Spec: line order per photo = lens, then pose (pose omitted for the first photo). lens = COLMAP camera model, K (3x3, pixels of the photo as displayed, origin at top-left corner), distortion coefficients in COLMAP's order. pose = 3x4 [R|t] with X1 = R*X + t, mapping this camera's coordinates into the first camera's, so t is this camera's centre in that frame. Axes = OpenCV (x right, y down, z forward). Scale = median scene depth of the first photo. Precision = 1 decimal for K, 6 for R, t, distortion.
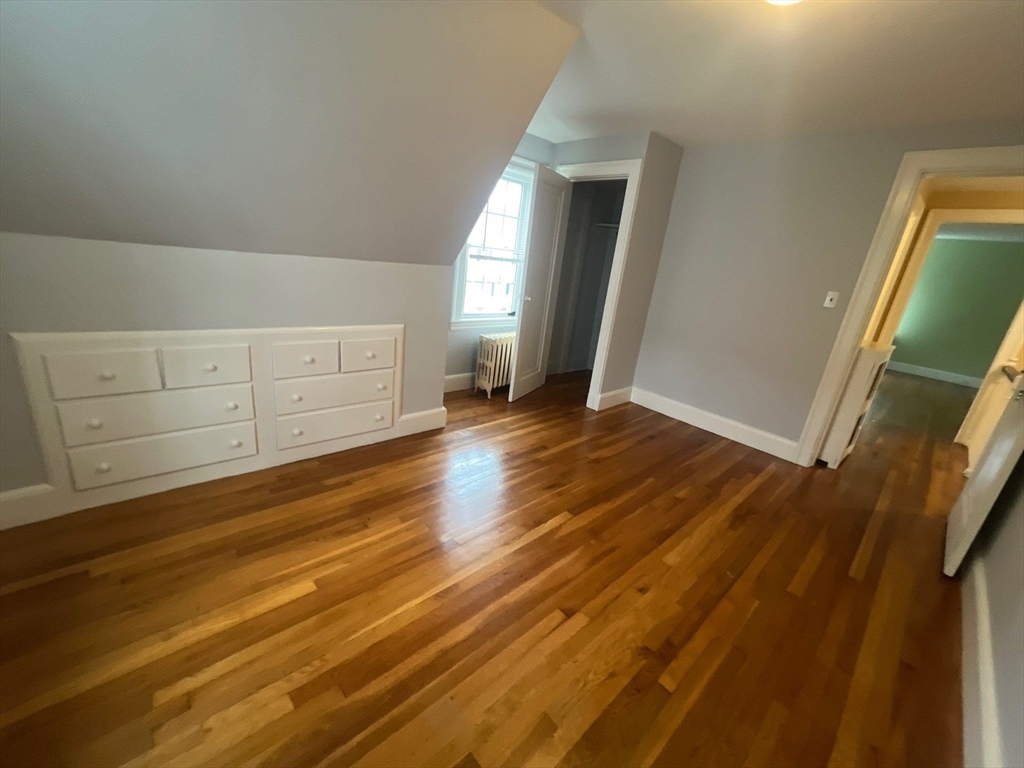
lens RADIAL K [[412.6, 0, 510.6], [0, 412.6, 382.5], [0, 0, 1]] dist [-0.001061, -0.000680]
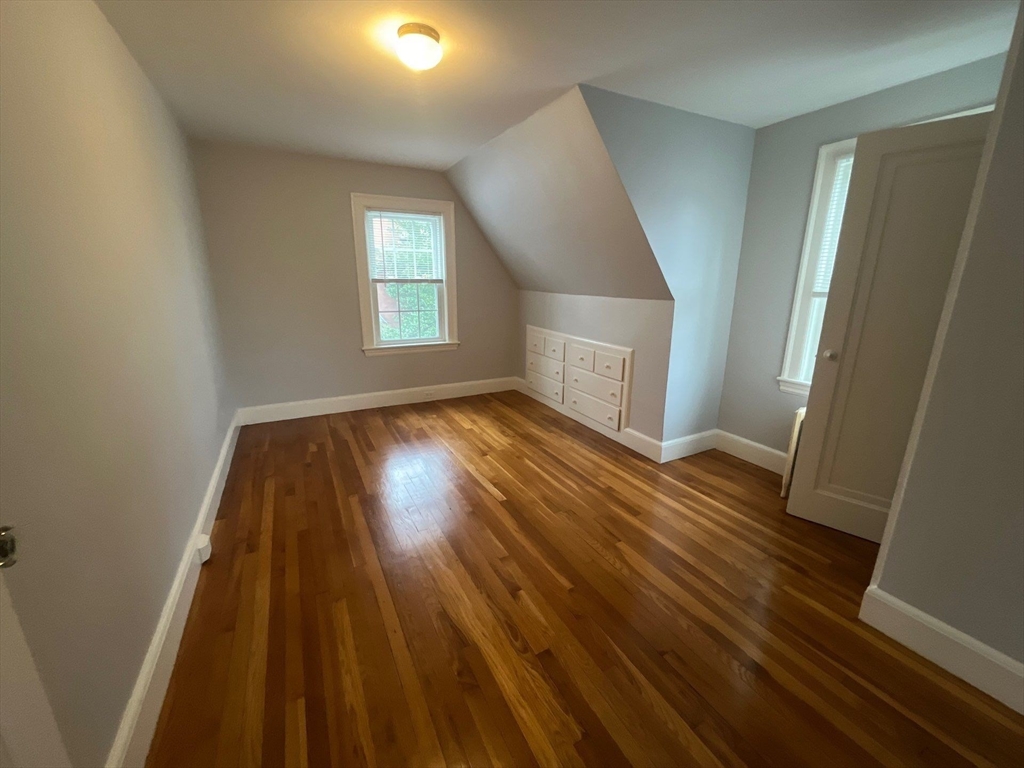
lens RADIAL K [[412.6, 0, 510.6], [0, 412.6, 382.5], [0, 0, 1]] dist [-0.001061, -0.000680]
pose [[-0.255224, 0.126291, -0.958599, 1.193555], [-0.332850, 0.919358, 0.209742, -0.221684], [0.907784, 0.372601, -0.192606, 1.135390]]
